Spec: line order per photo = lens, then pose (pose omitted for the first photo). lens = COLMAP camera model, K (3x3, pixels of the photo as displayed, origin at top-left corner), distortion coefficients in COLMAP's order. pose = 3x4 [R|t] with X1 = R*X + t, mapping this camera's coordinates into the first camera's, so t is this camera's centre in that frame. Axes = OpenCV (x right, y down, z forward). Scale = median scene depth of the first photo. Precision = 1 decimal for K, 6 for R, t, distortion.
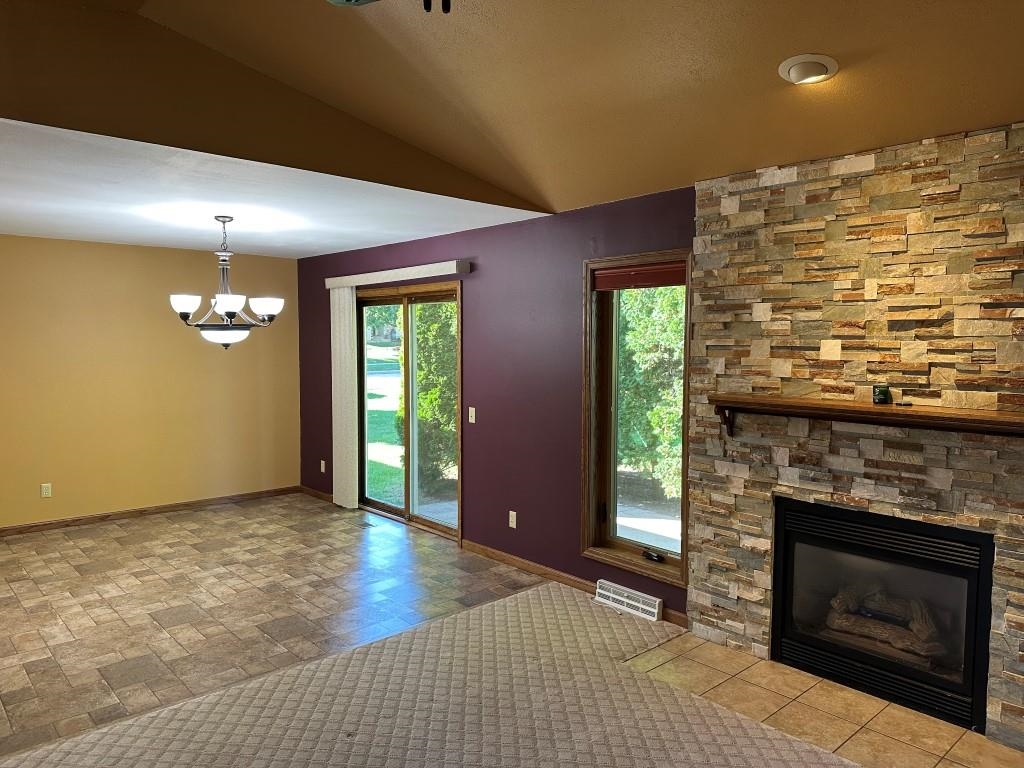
lens RADIAL K [[711.0, 0, 512.0], [0, 711.0, 384.0], [0, 0, 1]] dist [0.060956, -0.068790]
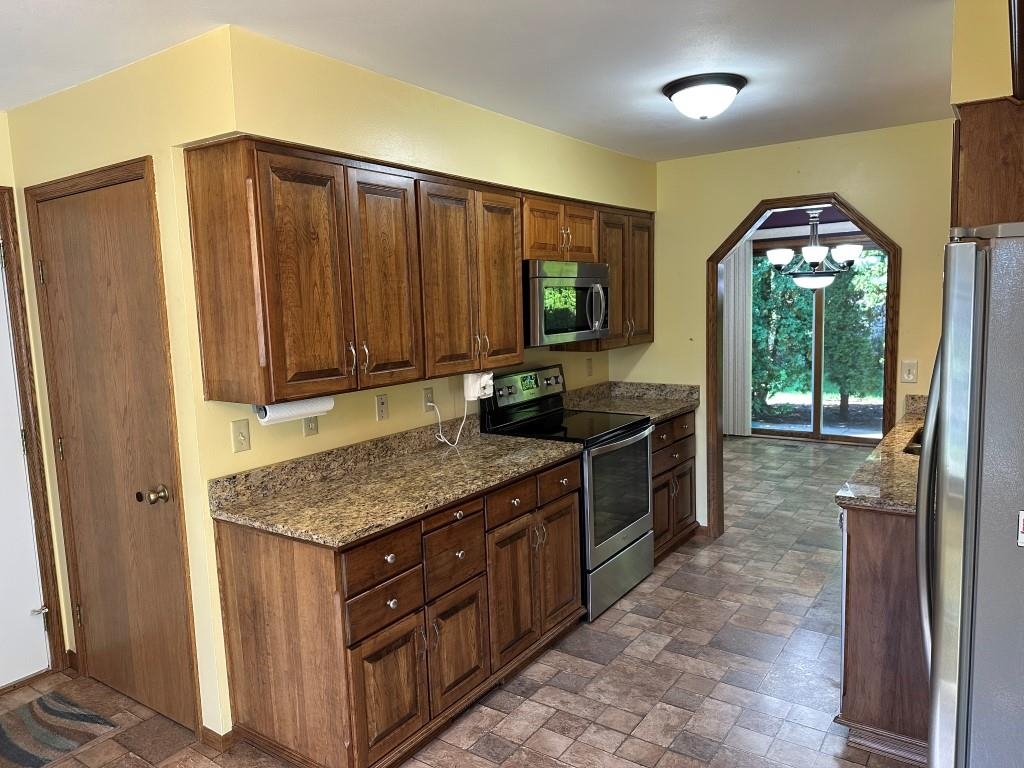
lens RADIAL K [[710.0, 0, 503.2], [0, 710.0, 380.2], [0, 0, 1]] dist [0.114790, -0.156210]
pose [[0.974922, -0.068349, 0.211791, -1.608842], [0.058919, 0.996983, 0.050525, 0.005551], [-0.214605, -0.036779, 0.976008, -0.077567]]
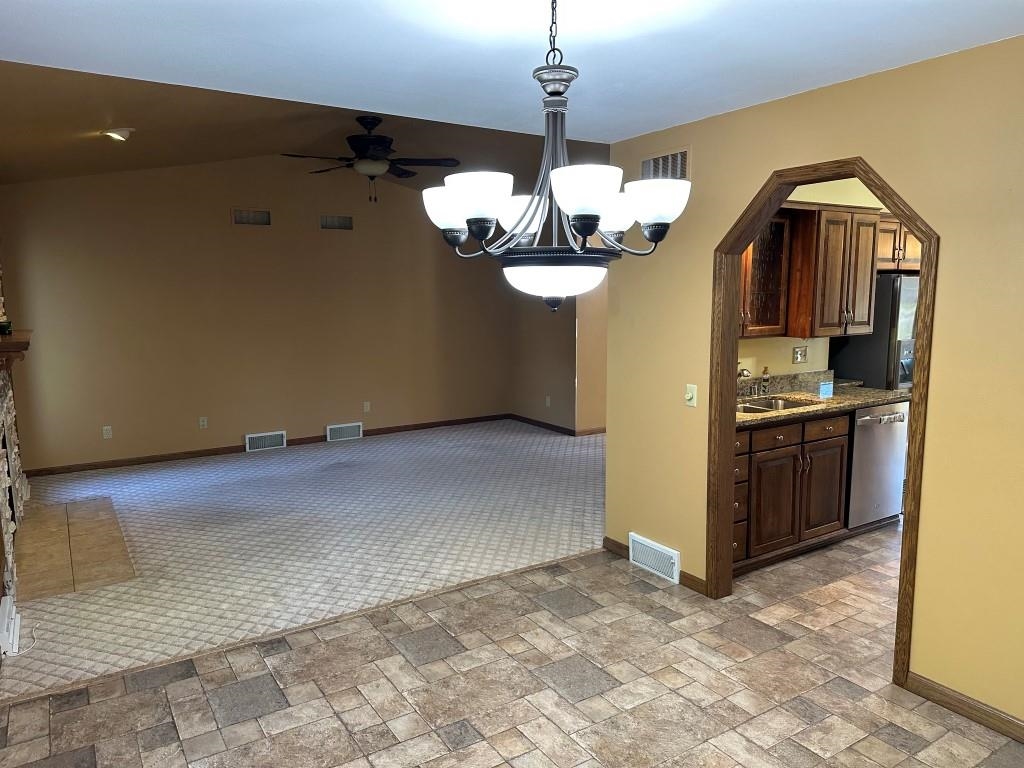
lens RADIAL K [[711.0, 0, 512.0], [0, 711.0, 384.0], [0, 0, 1]] dist [0.060956, -0.068790]
pose [[-0.985844, -0.018730, 0.166614, -0.620715], [0.014168, 0.980880, 0.194097, -0.122666], [-0.167064, 0.193710, -0.966730, 1.985925]]
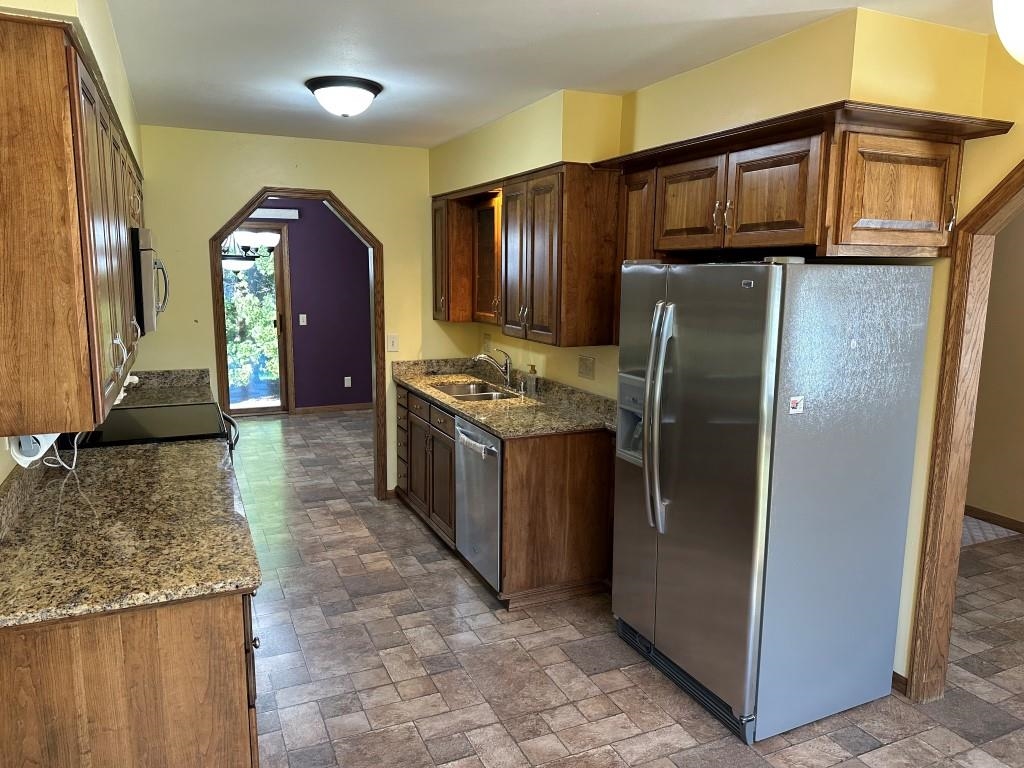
lens RADIAL K [[707.0, 0, 505.5], [0, 707.0, 376.3], [0, 0, 1]] dist [0.177360, -0.264516]
pose [[0.309933, -0.148581, 0.939077, -2.029778], [0.055518, 0.988856, 0.138134, -0.032695], [-0.949136, 0.009323, 0.314728, 0.231018]]
